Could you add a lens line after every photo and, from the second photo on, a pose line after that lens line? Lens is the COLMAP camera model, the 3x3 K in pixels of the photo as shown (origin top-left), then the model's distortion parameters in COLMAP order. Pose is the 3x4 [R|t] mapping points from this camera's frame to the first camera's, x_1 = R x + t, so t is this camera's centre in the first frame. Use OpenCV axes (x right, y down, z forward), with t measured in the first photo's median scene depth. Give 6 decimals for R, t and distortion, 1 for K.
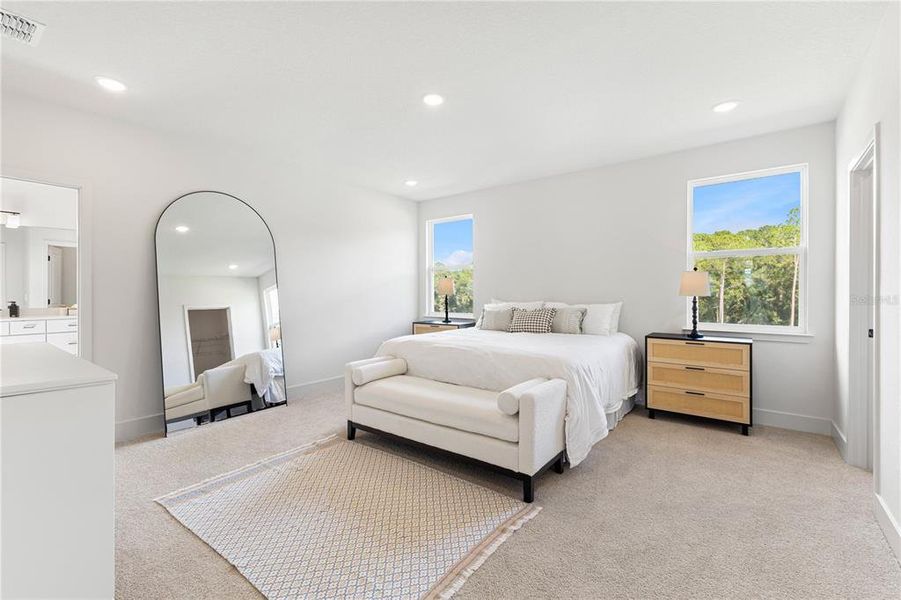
lens RADIAL K [[385.9, 0, 446.2], [0, 385.9, 296.9], [0, 0, 1]] dist [0.010474, 0.000965]
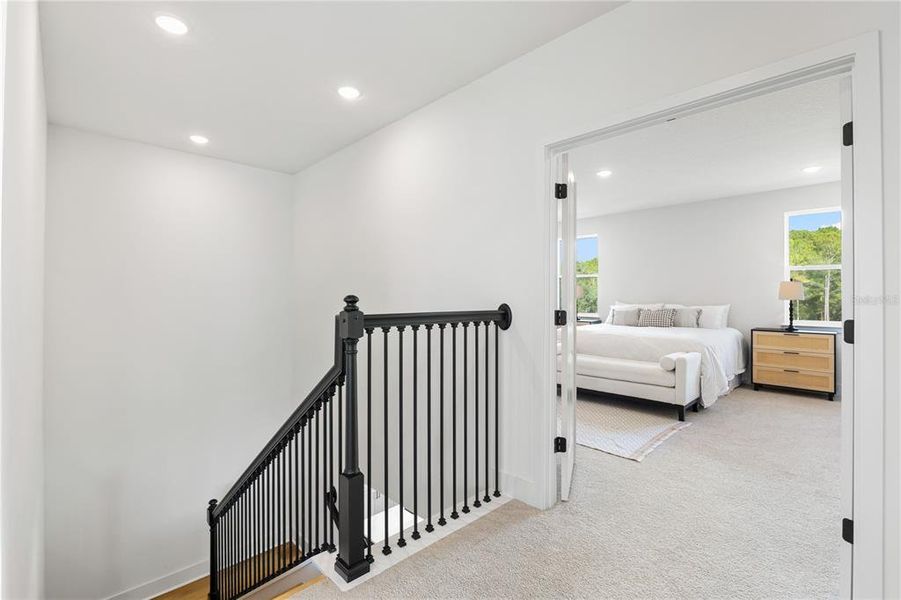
lens RADIAL K [[399.0, 0, 447.2], [0, 399.0, 294.6], [0, 0, 1]] dist [-0.007975, -0.000470]
pose [[0.988923, 0.001976, -0.148418, -0.334300], [-0.003892, 0.999913, -0.012617, 0.001371], [0.148380, 0.013055, 0.988844, -0.537006]]
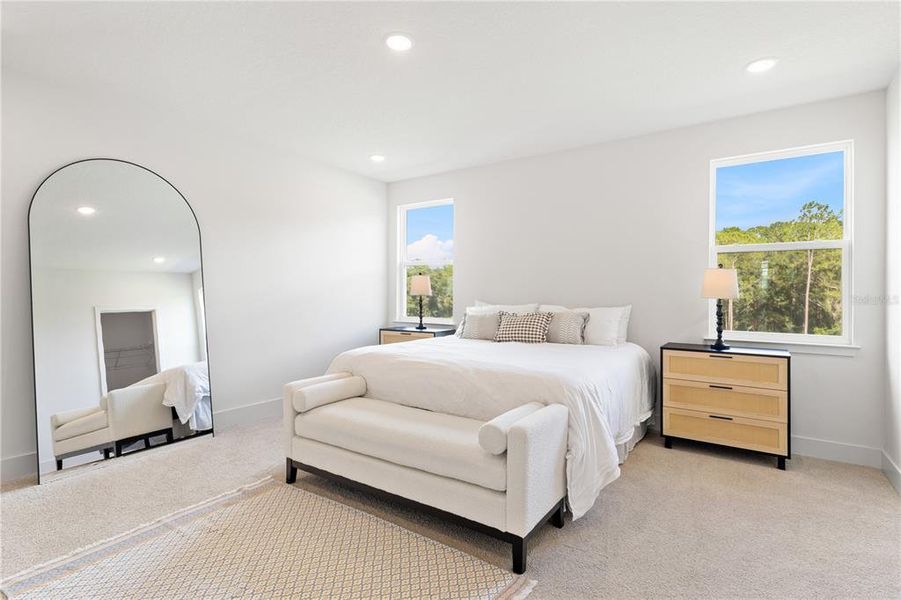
lens RADIAL K [[439.4, 0, 450.0], [0, 439.4, 296.4], [0, 0, 1]] dist [0.020409, 0.000154]
pose [[0.998496, 0.005328, 0.054564, 0.018125], [-0.005056, 0.999974, -0.005123, 0.000926], [-0.054590, 0.004840, 0.998497, 0.091485]]
